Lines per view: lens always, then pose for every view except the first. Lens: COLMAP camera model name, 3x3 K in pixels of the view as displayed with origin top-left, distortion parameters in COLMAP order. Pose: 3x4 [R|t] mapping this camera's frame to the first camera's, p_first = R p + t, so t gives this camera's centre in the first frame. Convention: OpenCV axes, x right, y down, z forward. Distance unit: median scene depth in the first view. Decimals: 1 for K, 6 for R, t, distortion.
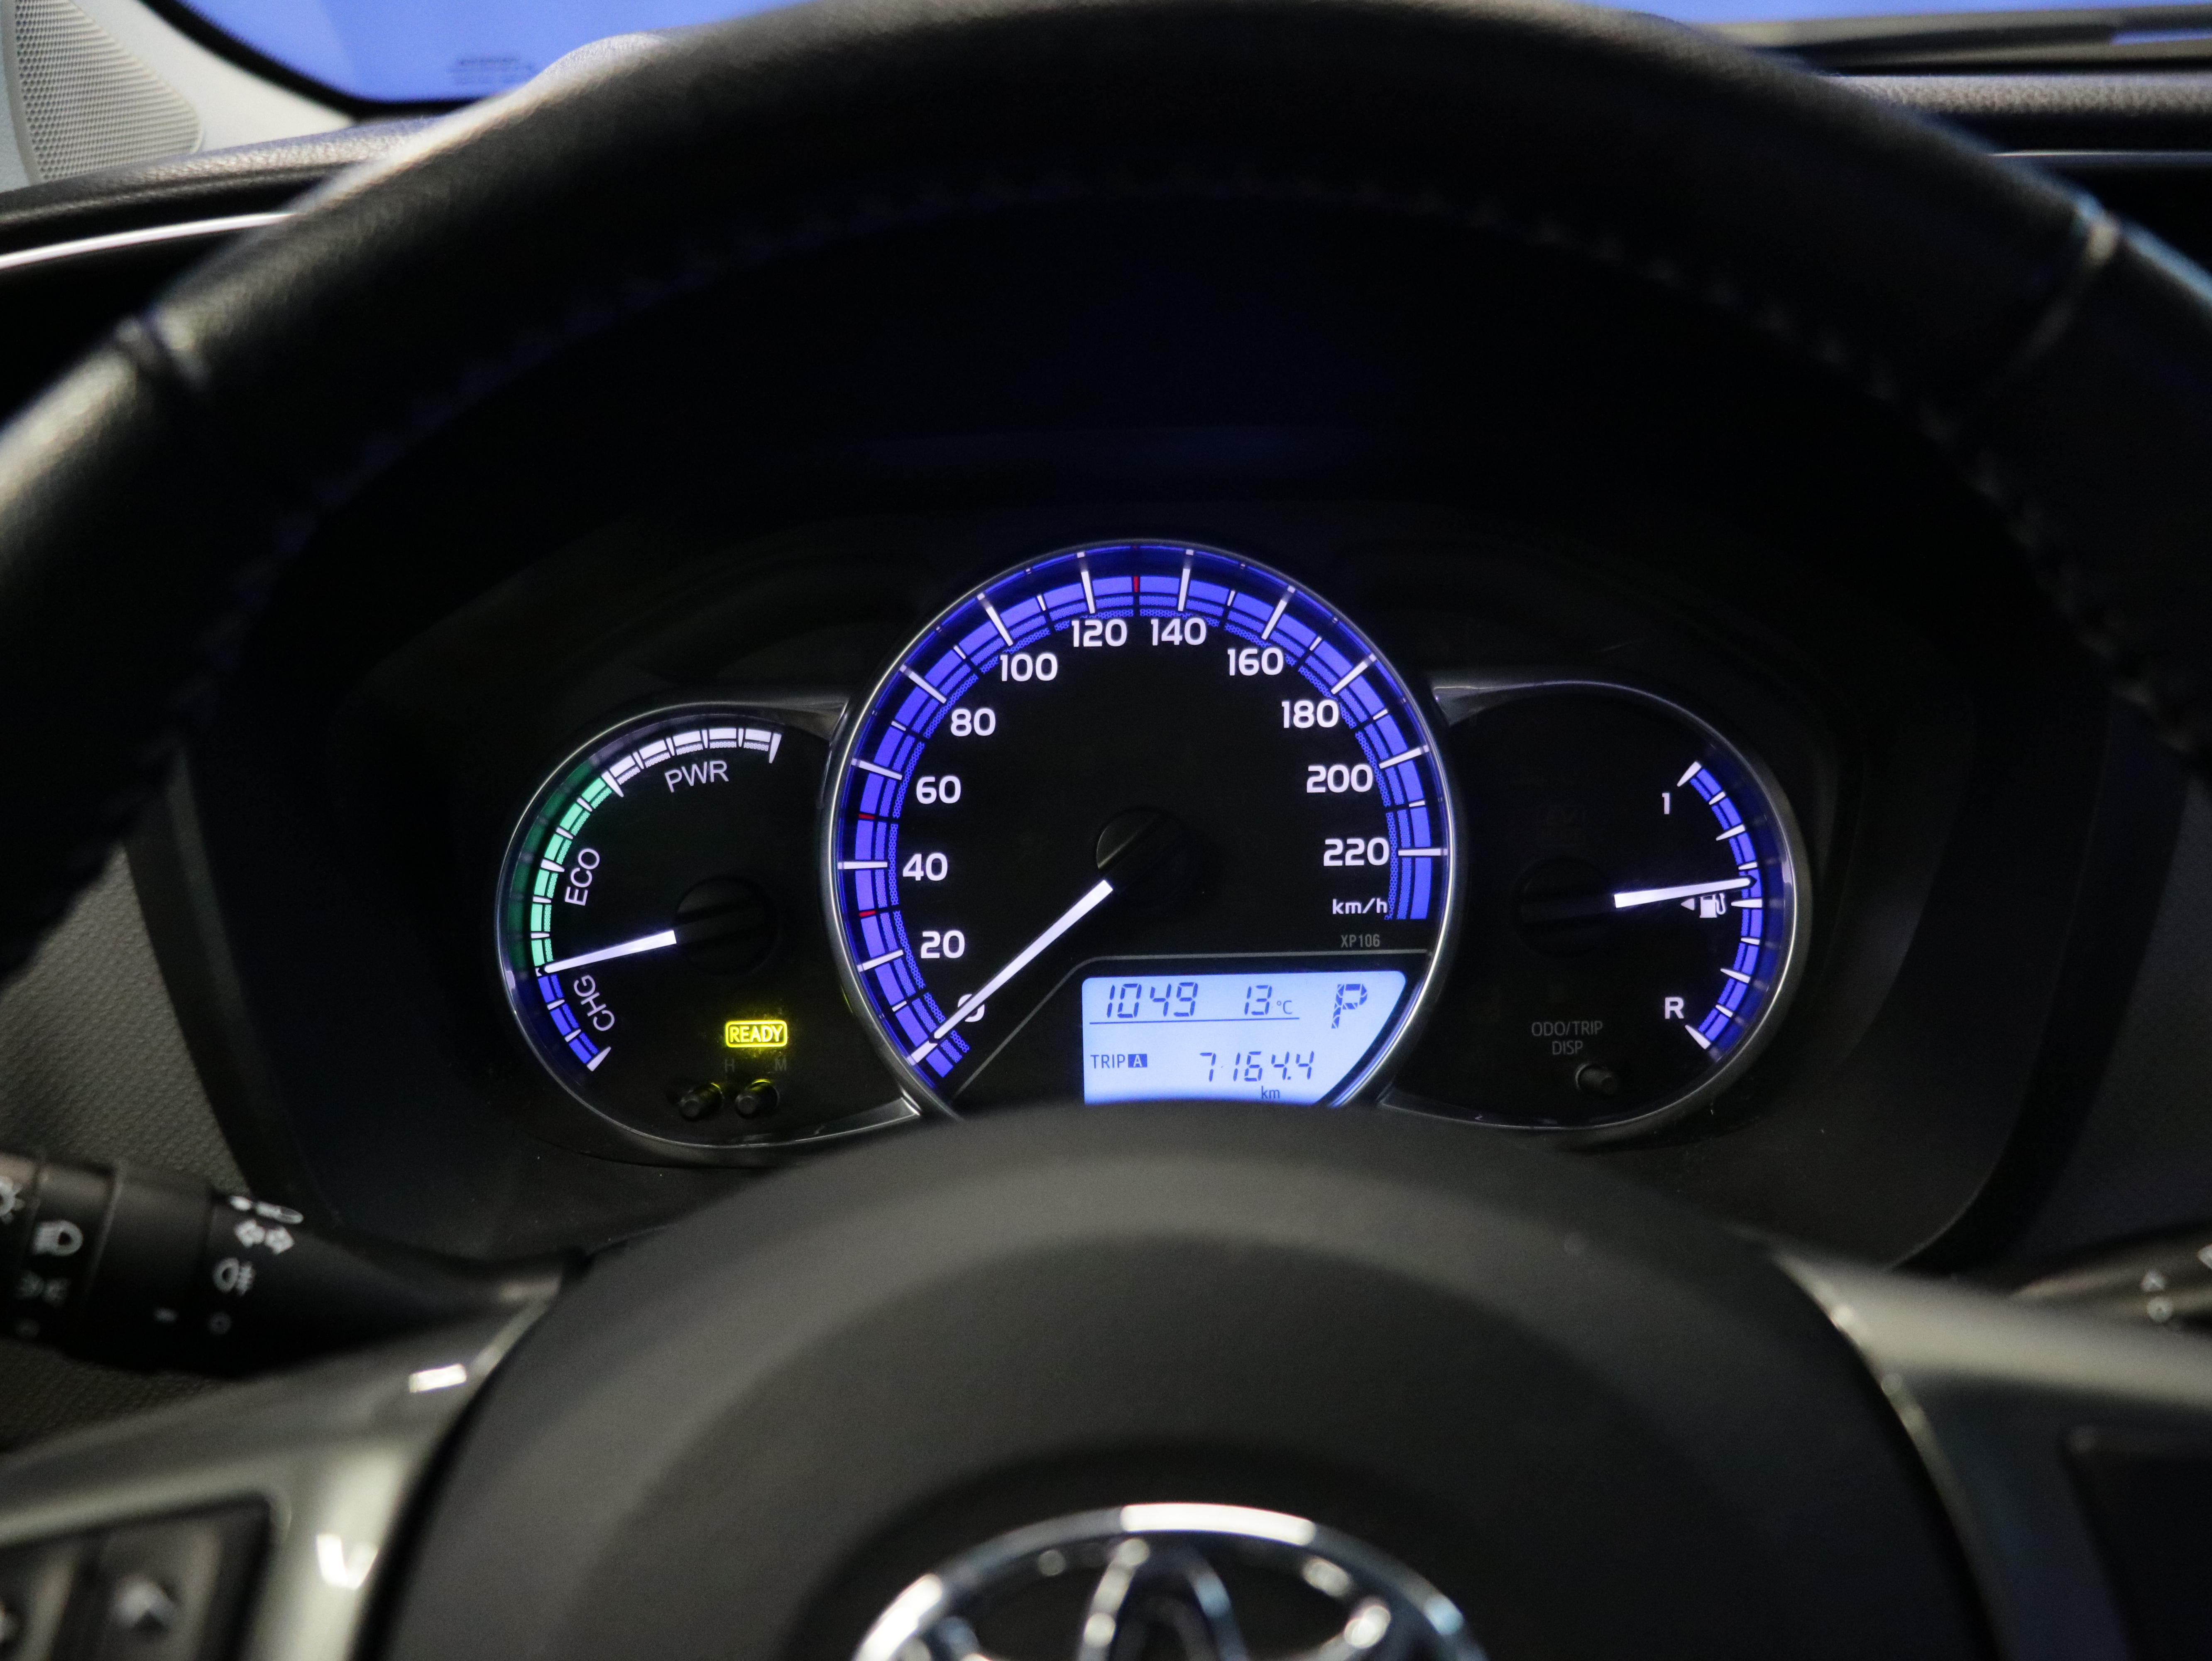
lens RADIAL K [[2436.7, 0, 1076.3], [0, 2436.7, 880.7], [0, 0, 1]] dist [-0.044529, 0.000000]
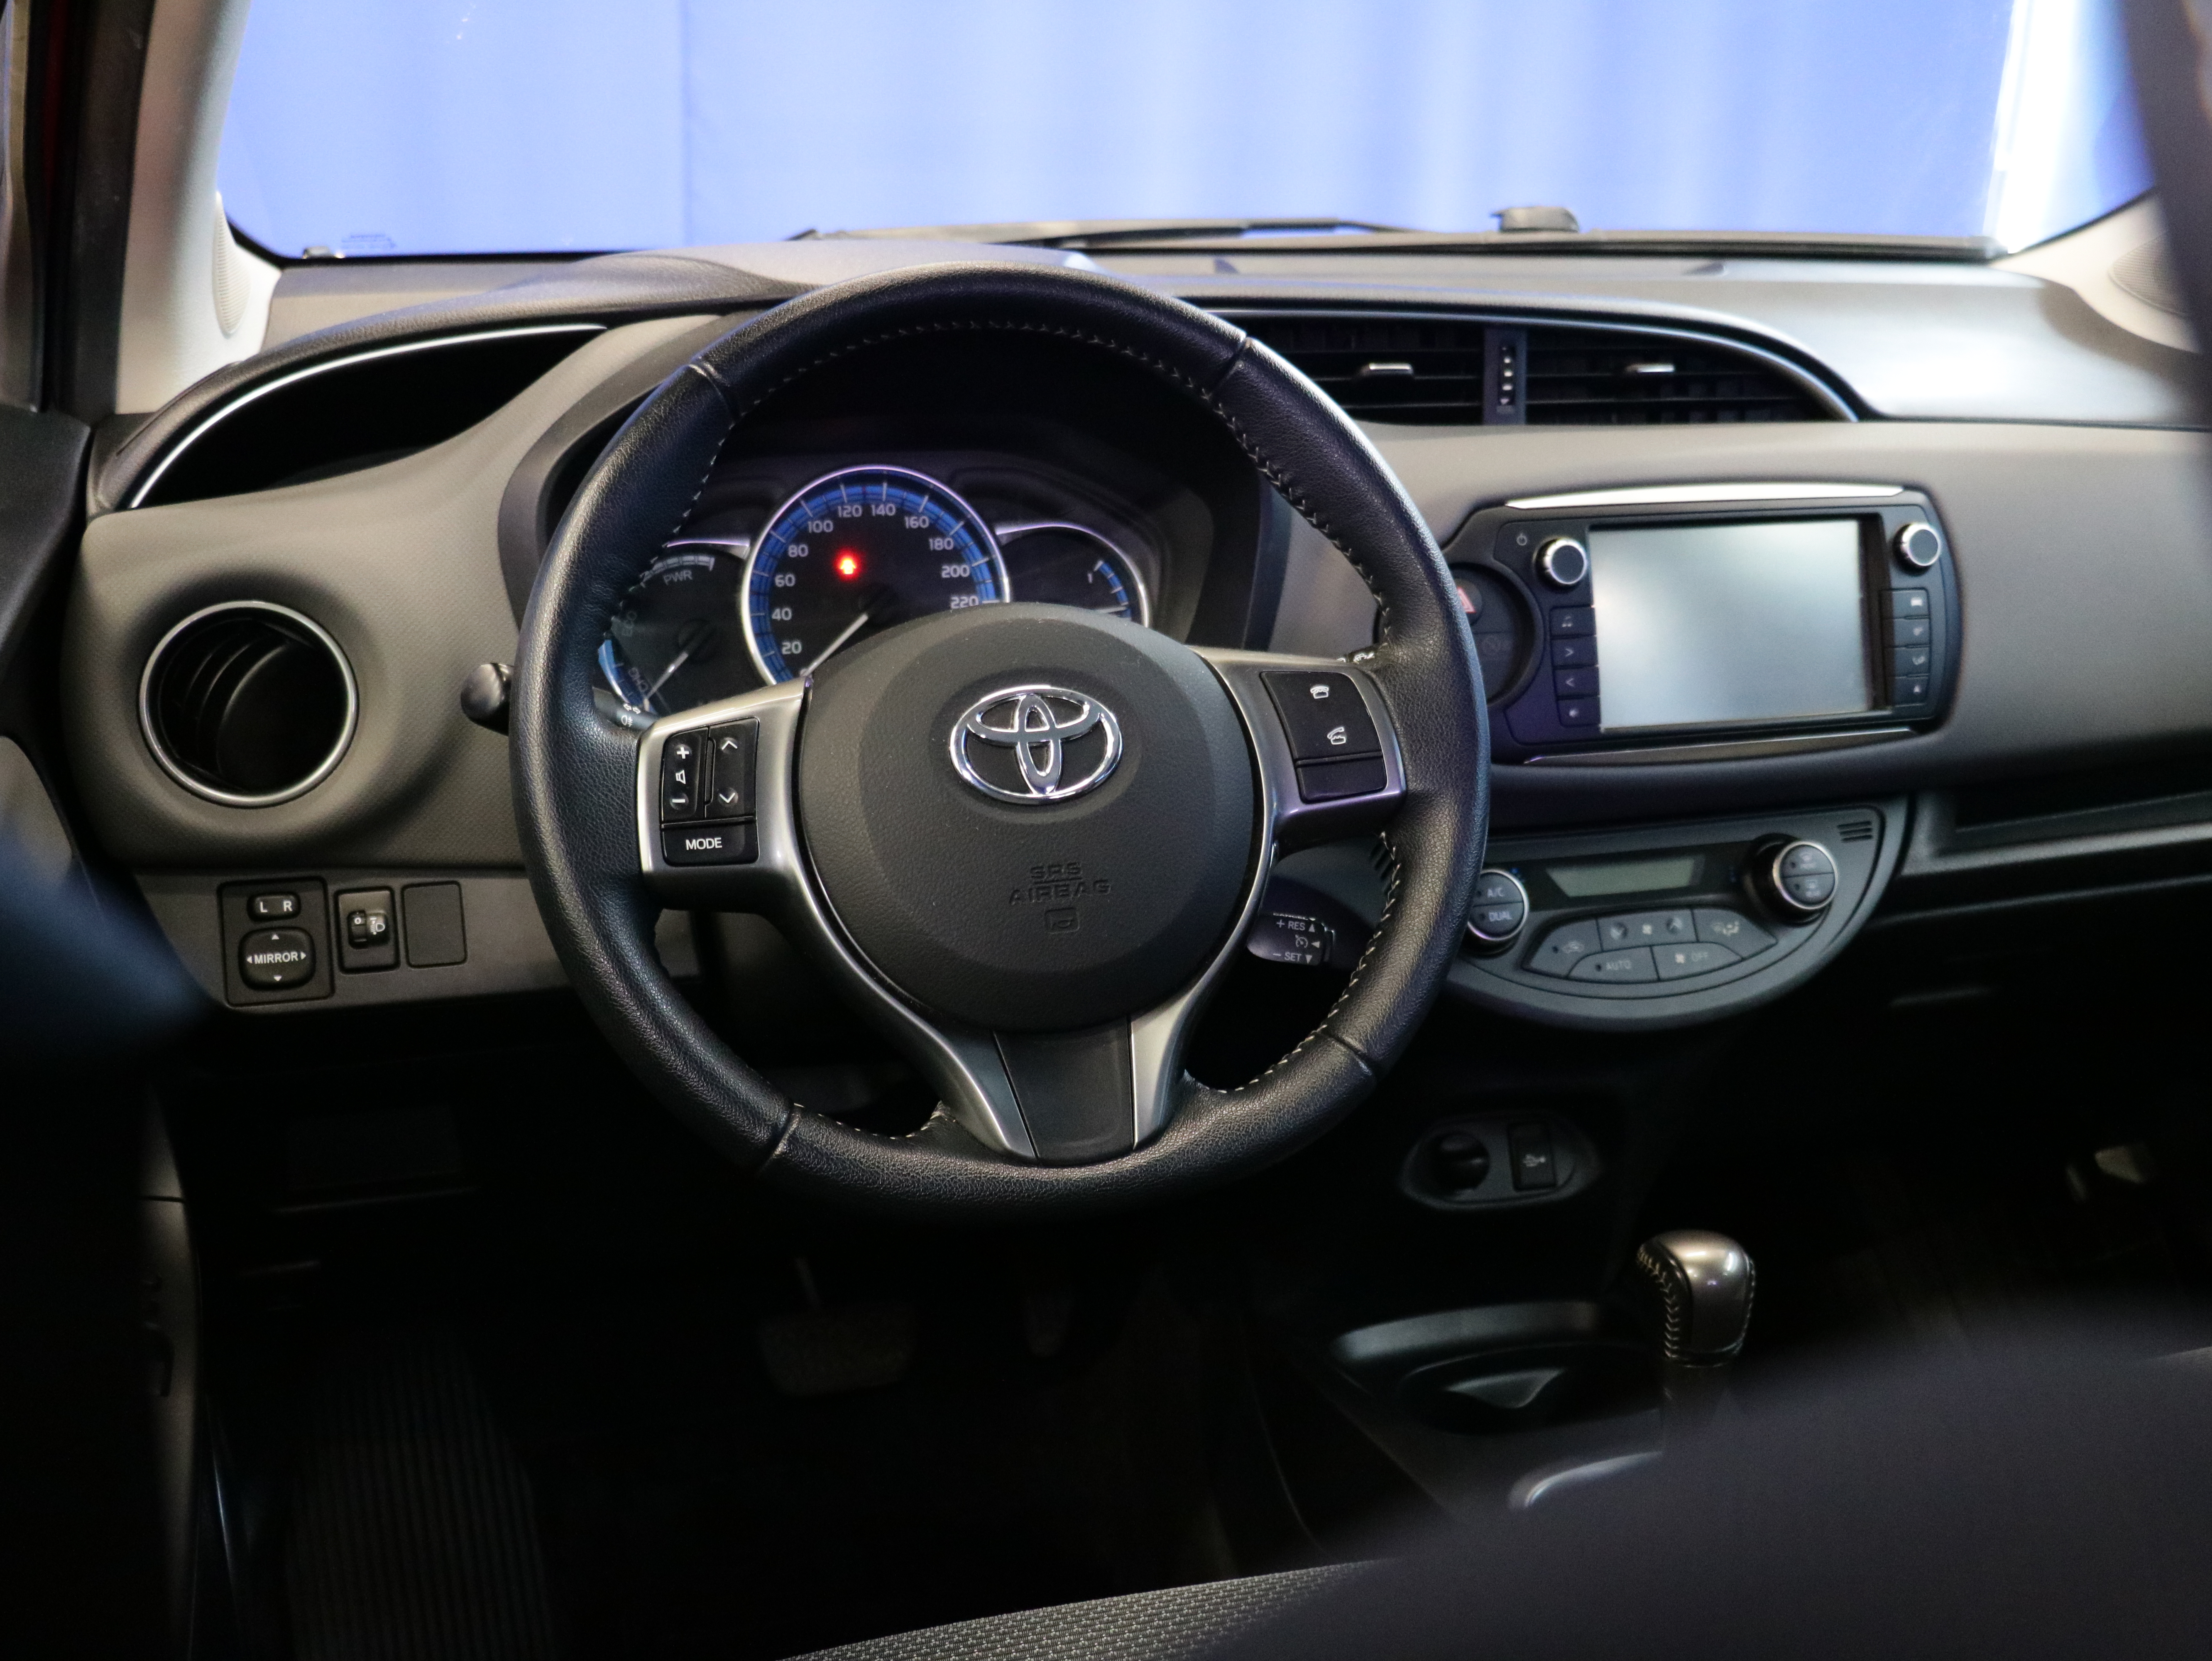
lens RADIAL K [[2436.7, 0, 1061.7], [0, 2436.7, 823.1], [0, 0, 1]] dist [-0.044529, 0.000000]
pose [[0.950163, -0.053216, 0.307177, -0.522058], [0.072377, 0.996056, -0.051318, 0.324272], [-0.303235, 0.070993, 0.950268, -1.222182]]
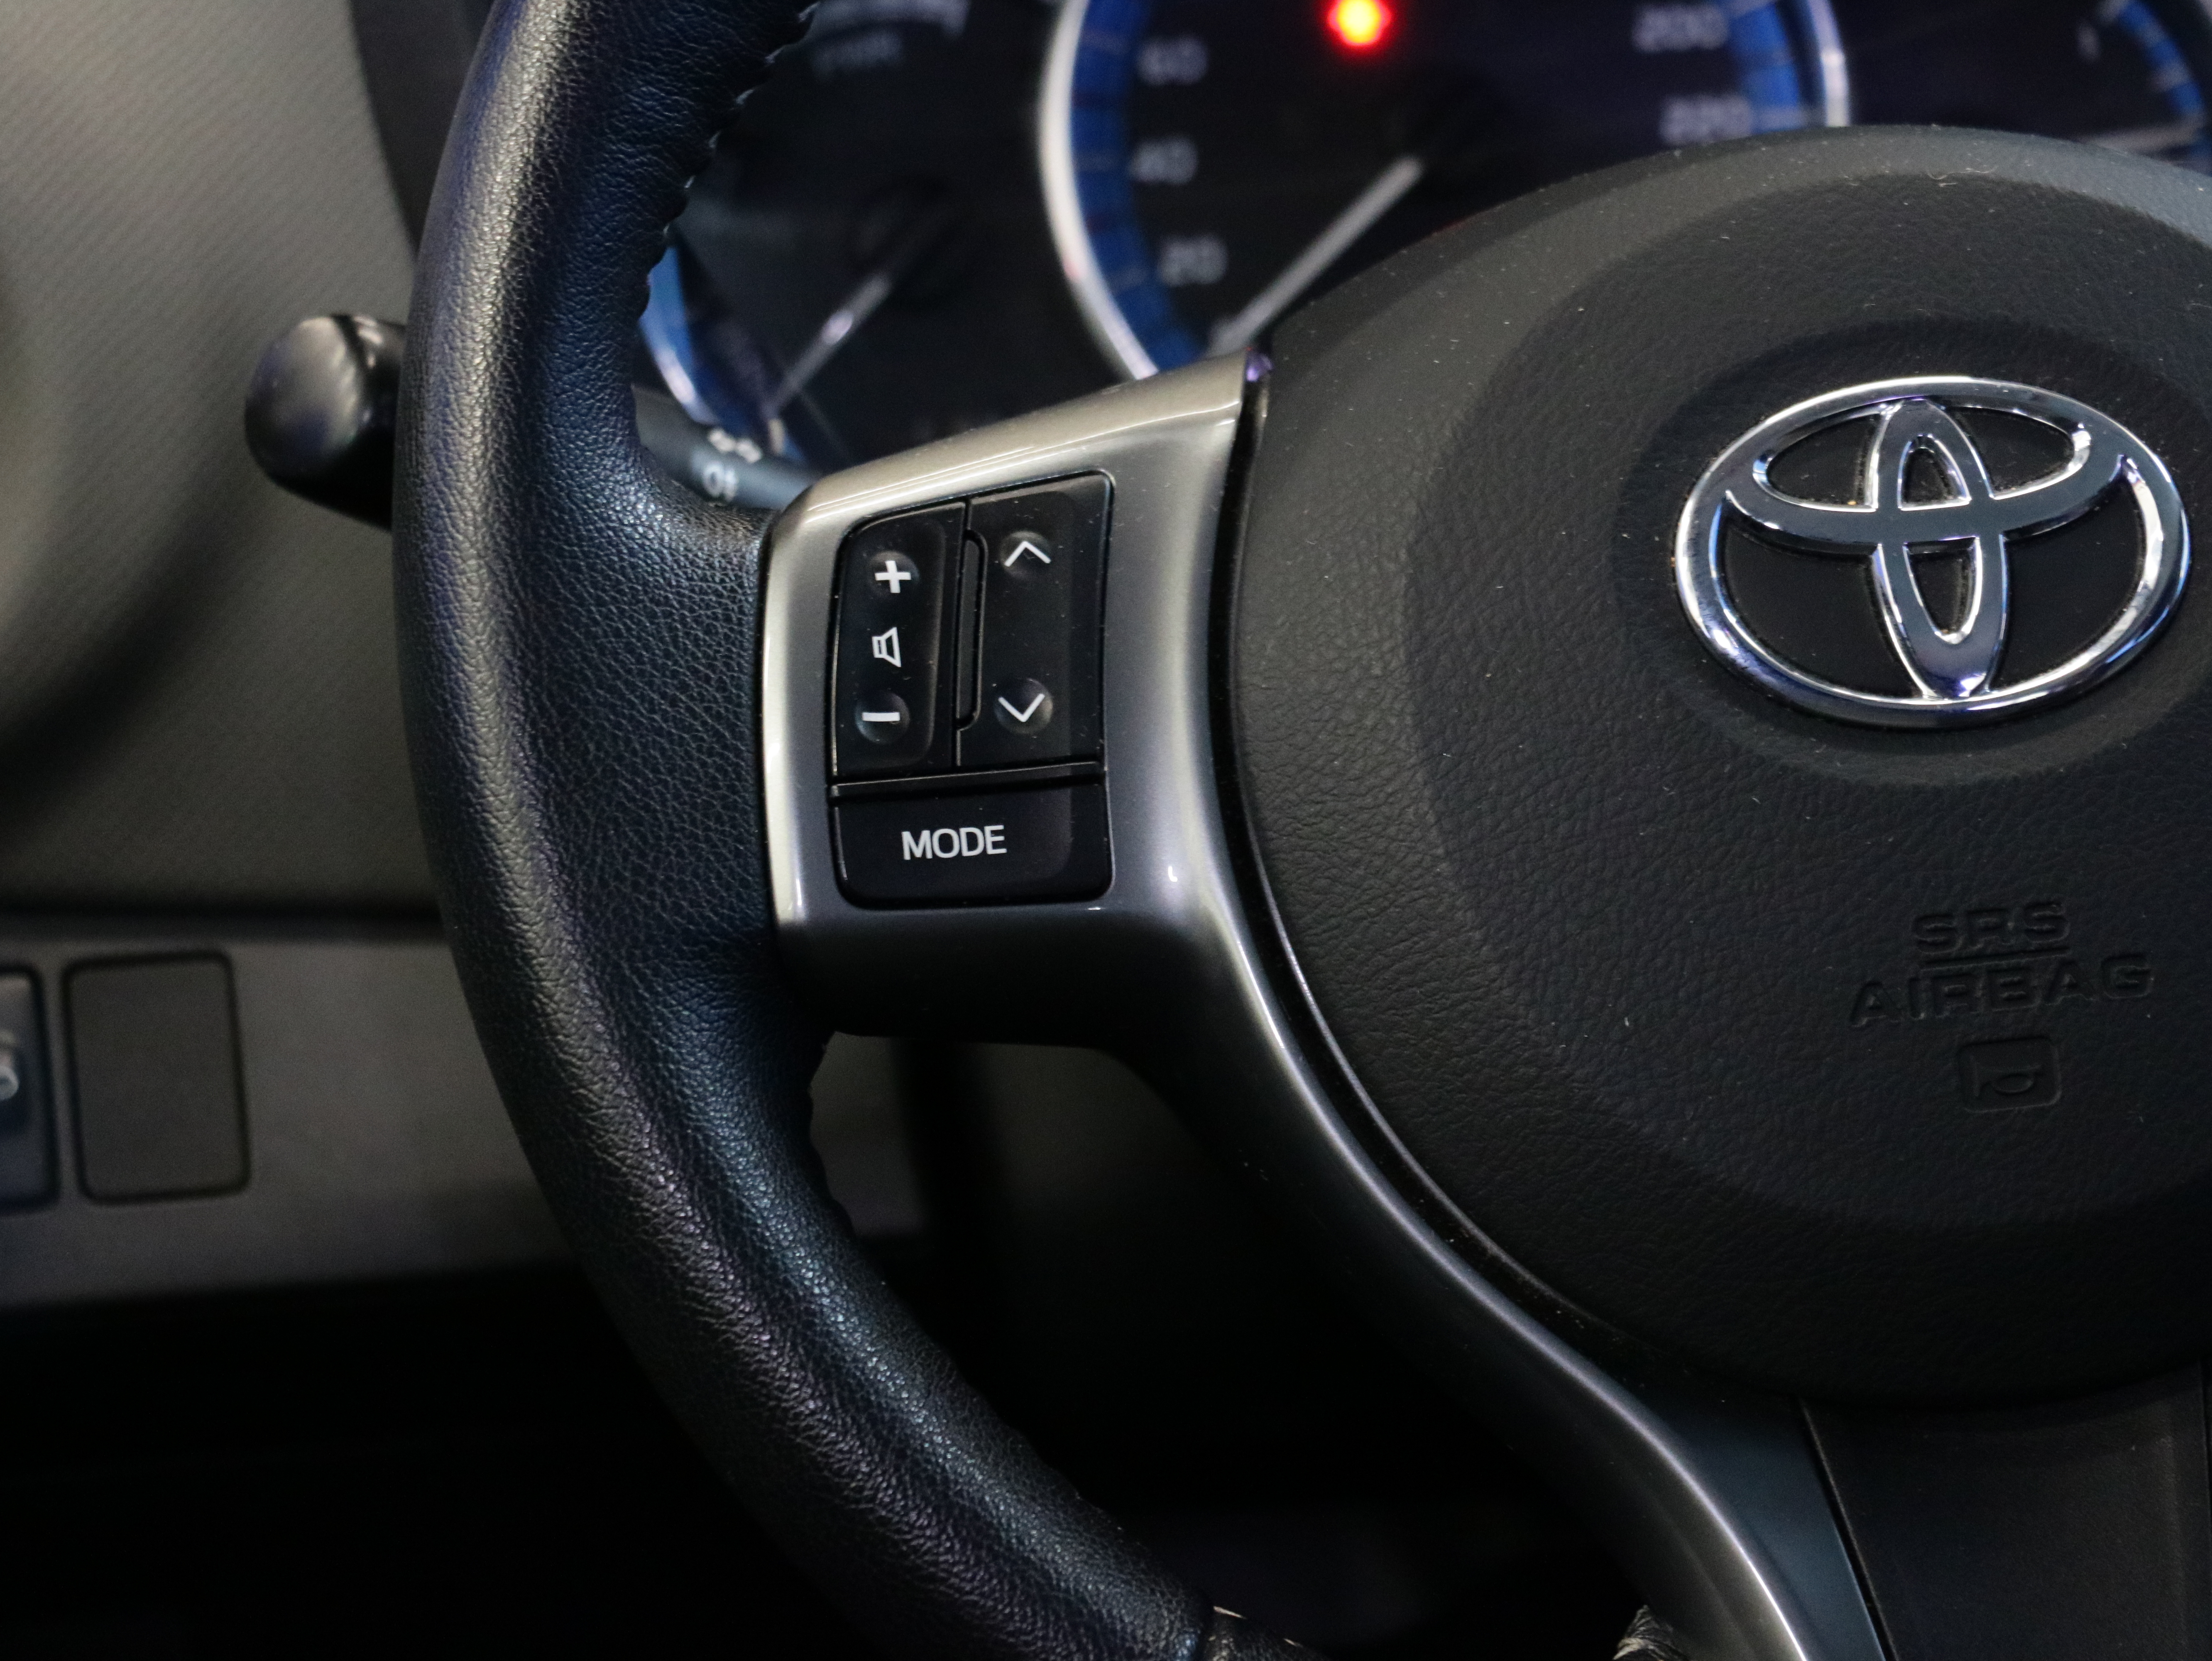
lens RADIAL K [[7690.0, 0, 1092.2], [0, 7690.0, 810.4], [0, 0, 1]] dist [0.035286, 0.000000]
pose [[0.979547, -0.052842, 0.194155, -0.562745], [0.064663, 0.996387, -0.055056, 0.328880], [-0.190545, 0.066485, 0.979425, -1.338030]]
